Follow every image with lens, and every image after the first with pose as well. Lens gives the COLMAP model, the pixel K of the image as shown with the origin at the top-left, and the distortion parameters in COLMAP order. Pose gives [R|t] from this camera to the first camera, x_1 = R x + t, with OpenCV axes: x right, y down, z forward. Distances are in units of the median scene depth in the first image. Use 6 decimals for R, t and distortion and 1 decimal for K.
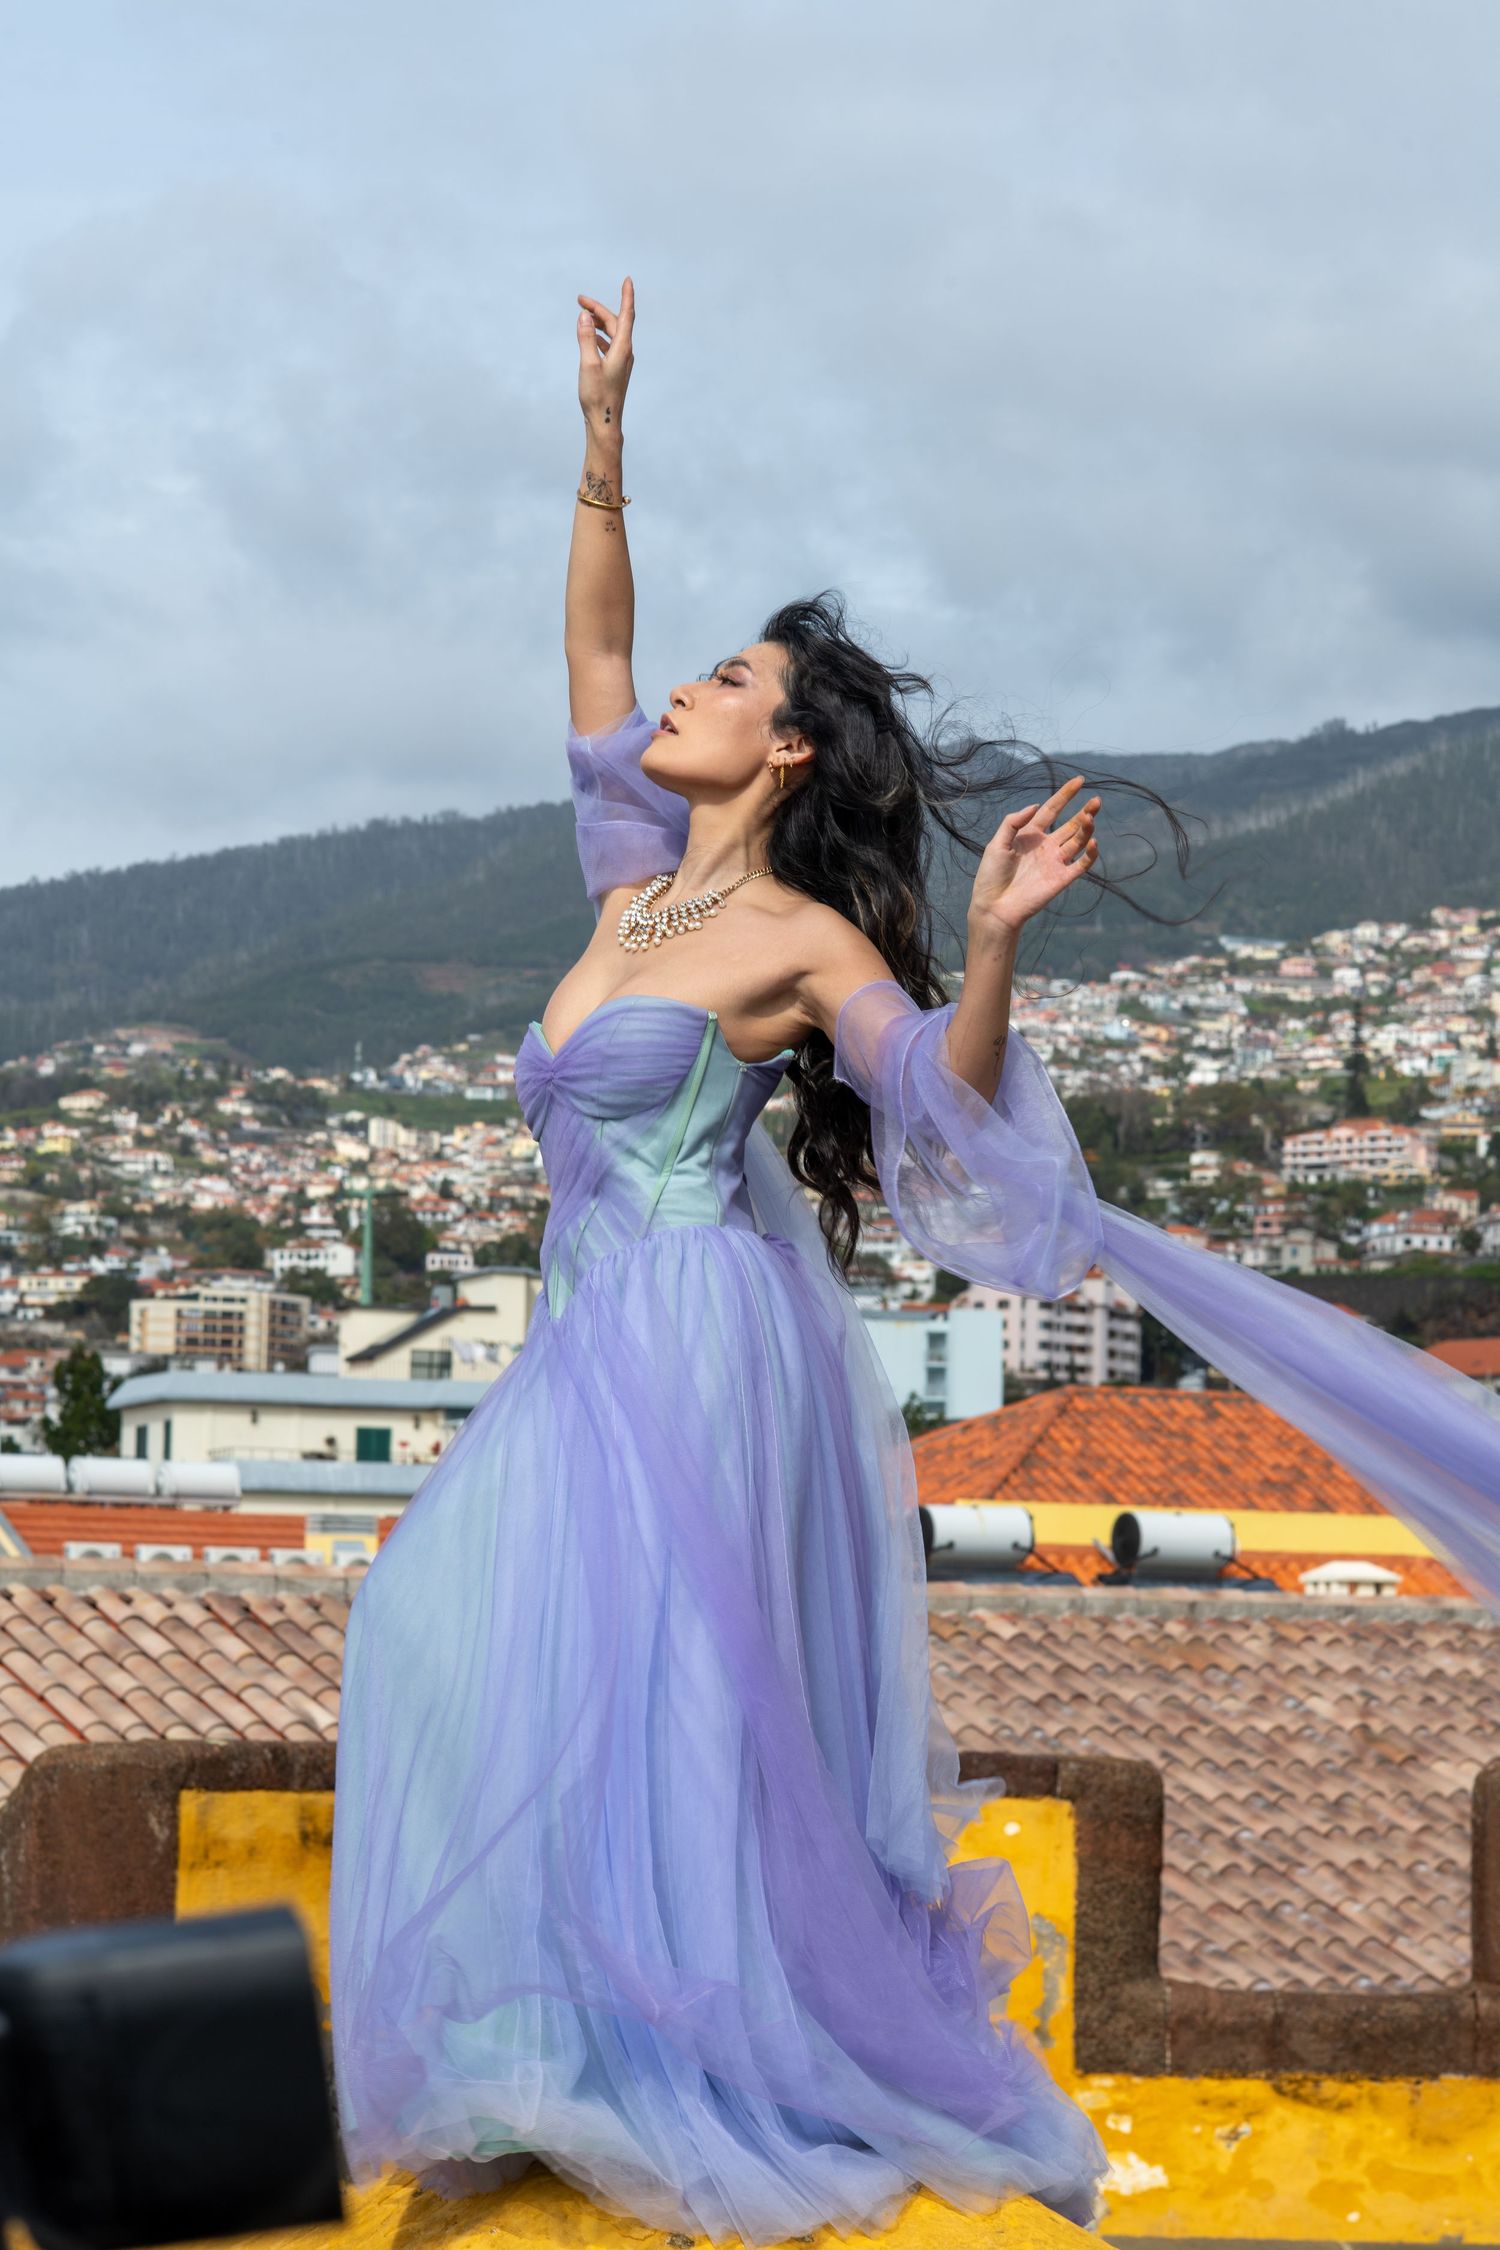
lens RADIAL K [[5379.7, 0, 753.5], [0, 5379.7, 1107.0], [0, 0, 1]] dist [-0.083439, 0.000000]
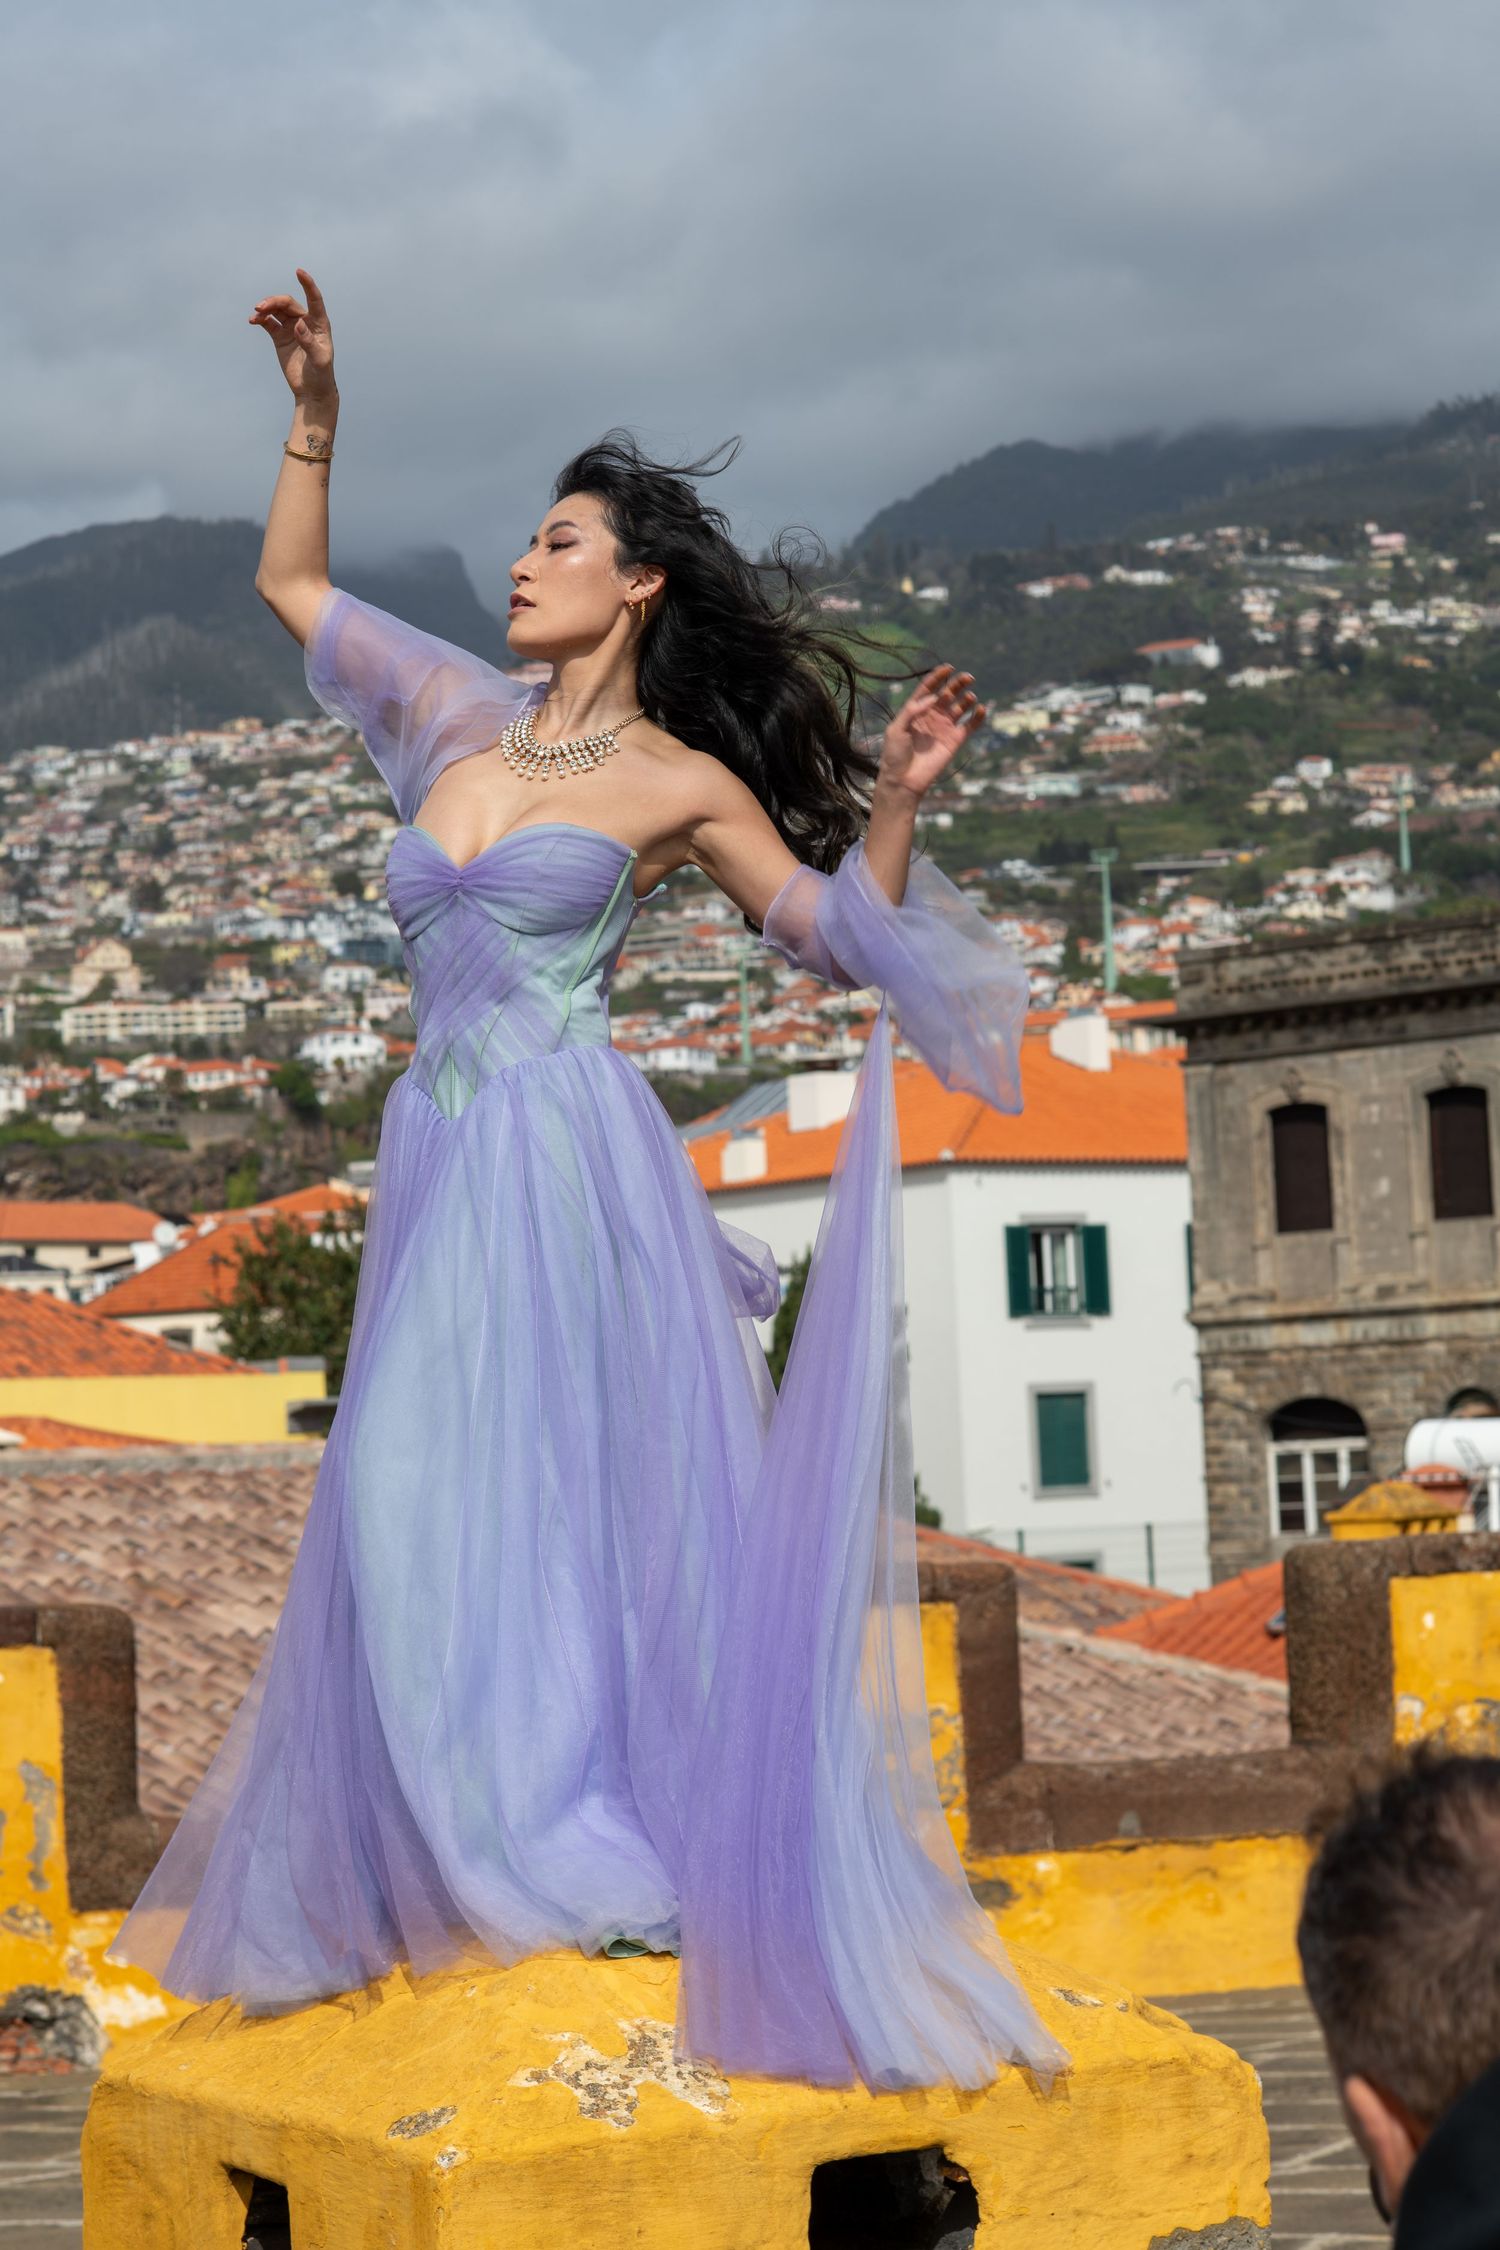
lens RADIAL K [[5379.7, 0, 744.6], [0, 5379.7, 1141.4], [0, 0, 1]] dist [-0.083439, 0.000000]
pose [[0.955425, -0.043404, 0.292027, -0.067812], [0.034569, 0.998777, 0.035349, 0.001213], [-0.293204, -0.023678, 0.955757, -0.005412]]
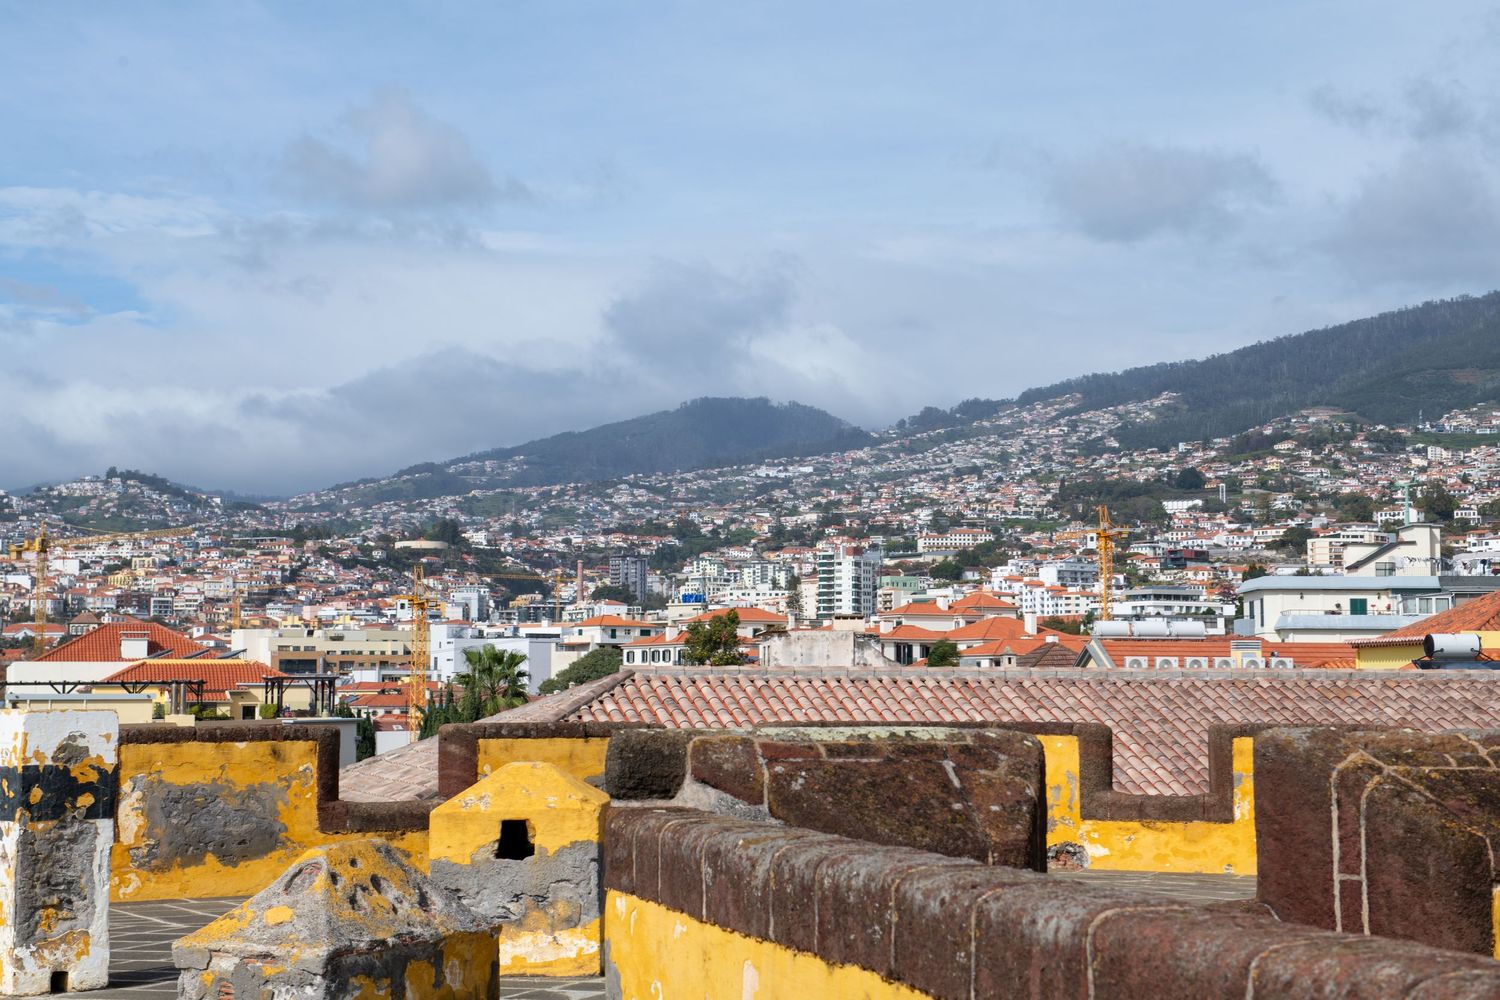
lens RADIAL K [[2595.1, 0, 748.1], [0, 2595.1, 499.8], [0, 0, 1]] dist [0.040984, 0.000000]
pose [[0.937306, -0.044353, -0.345673, 0.264994], [0.051747, 0.998586, 0.012186, -0.027524], [0.344644, -0.029310, 0.938276, -0.341653]]
